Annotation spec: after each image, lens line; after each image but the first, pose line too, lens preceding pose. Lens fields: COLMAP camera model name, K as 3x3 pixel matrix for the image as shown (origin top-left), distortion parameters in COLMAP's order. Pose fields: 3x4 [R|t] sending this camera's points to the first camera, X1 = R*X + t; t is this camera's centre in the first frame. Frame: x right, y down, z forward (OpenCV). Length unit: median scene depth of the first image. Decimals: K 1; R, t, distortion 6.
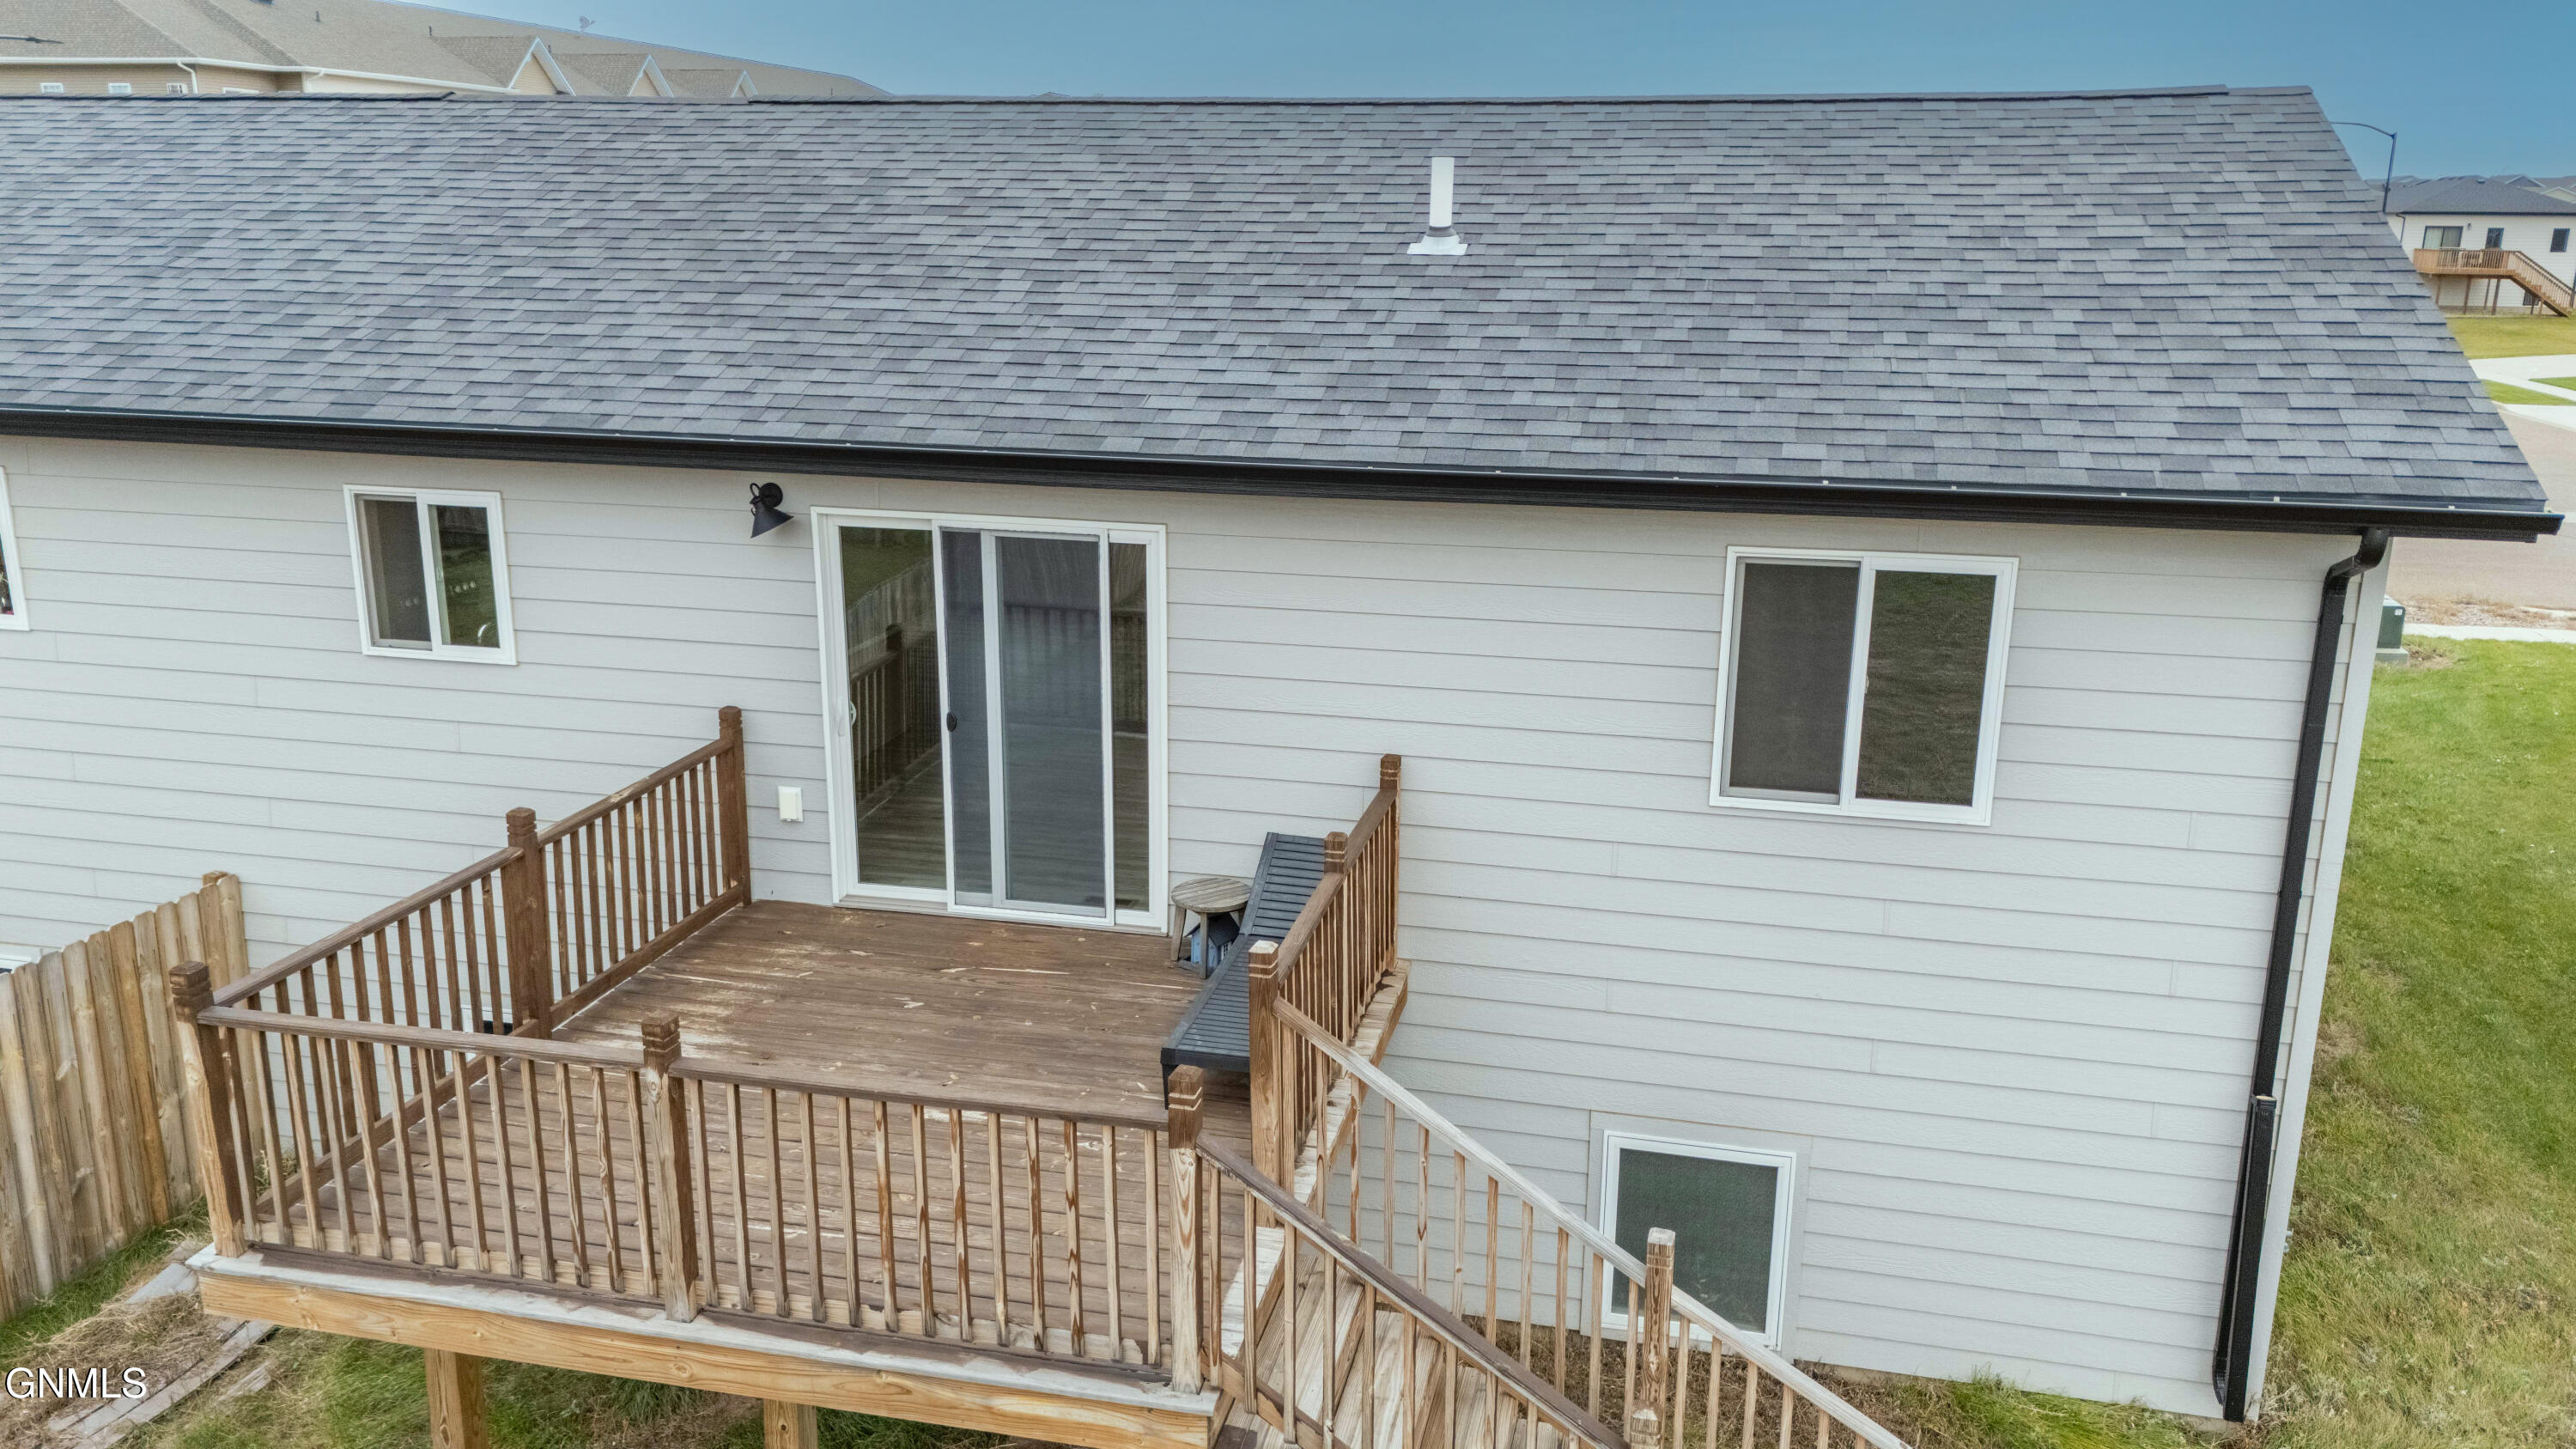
lens RADIAL K [[1910.5, 0, 1299.6], [0, 1910.5, 716.1], [0, 0, 1]] dist [0.072325, -0.081127]
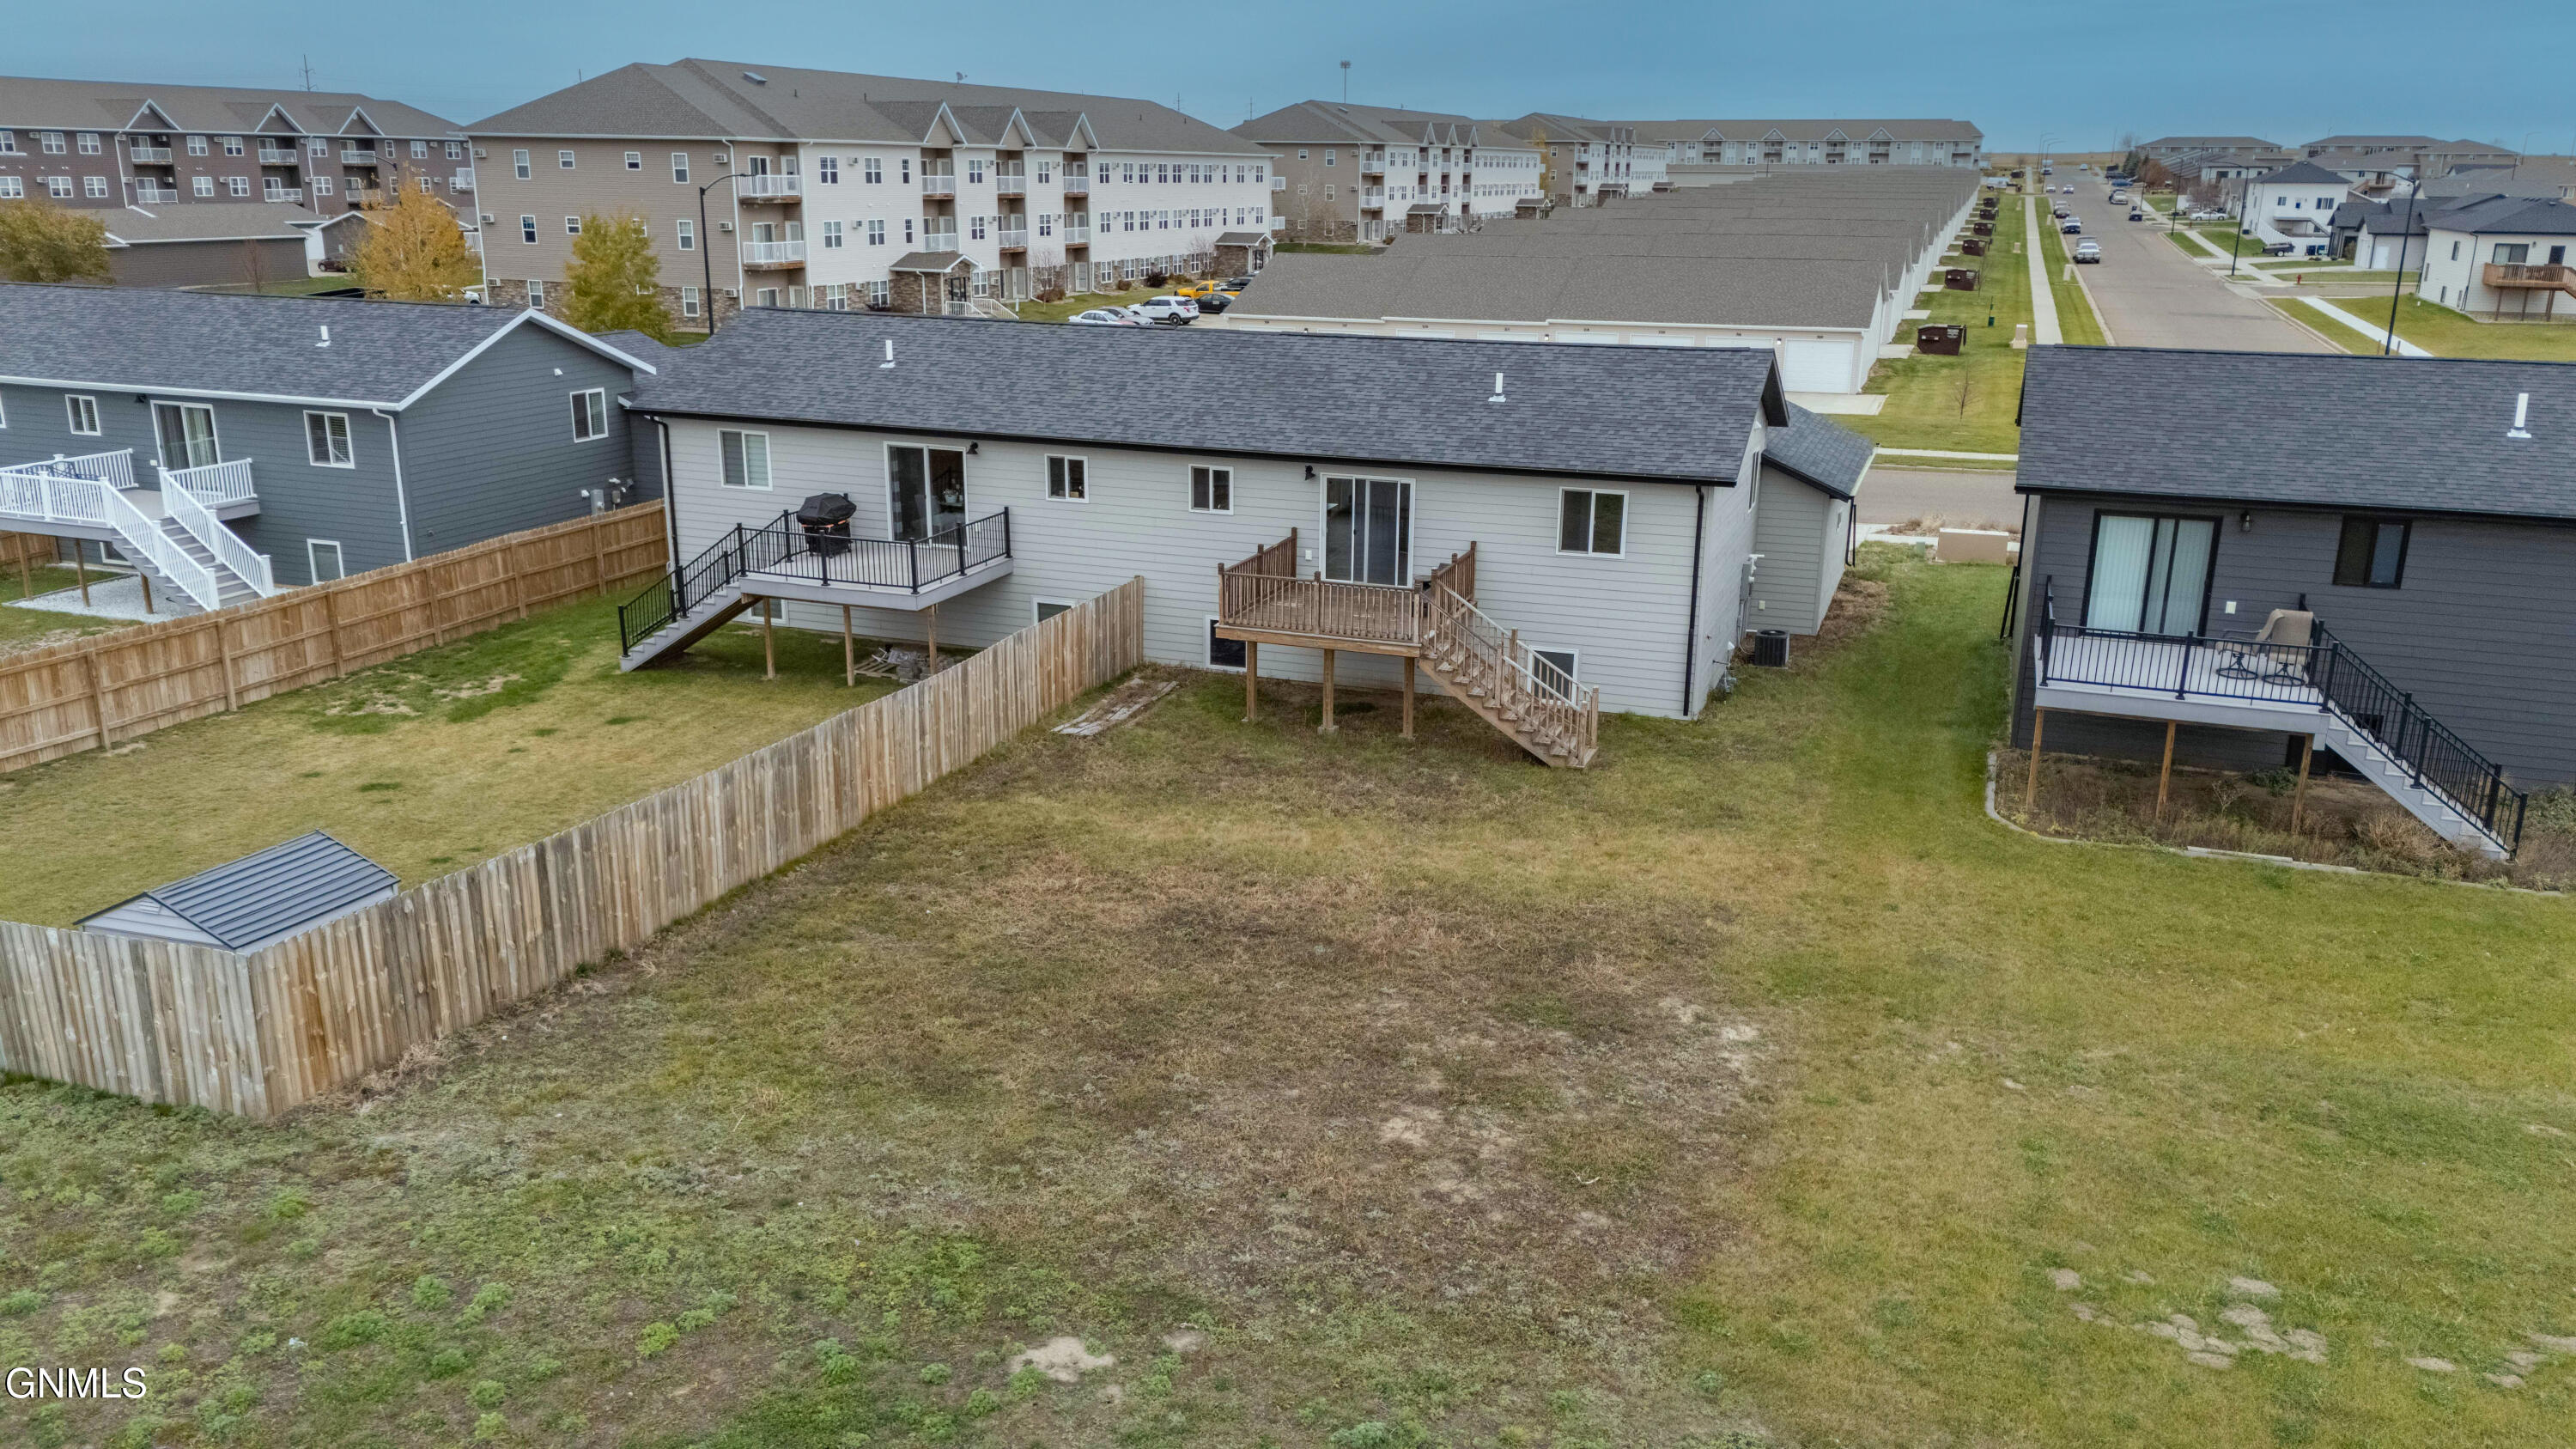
lens RADIAL K [[1910.5, 0, 1299.6], [0, 1910.5, 716.1], [0, 0, 1]] dist [0.072325, -0.081127]
pose [[0.992037, 0.033019, -0.121541, 0.164700], [-0.030363, 0.999259, 0.023643, 0.266590], [0.122232, -0.019765, 0.992305, -2.593104]]
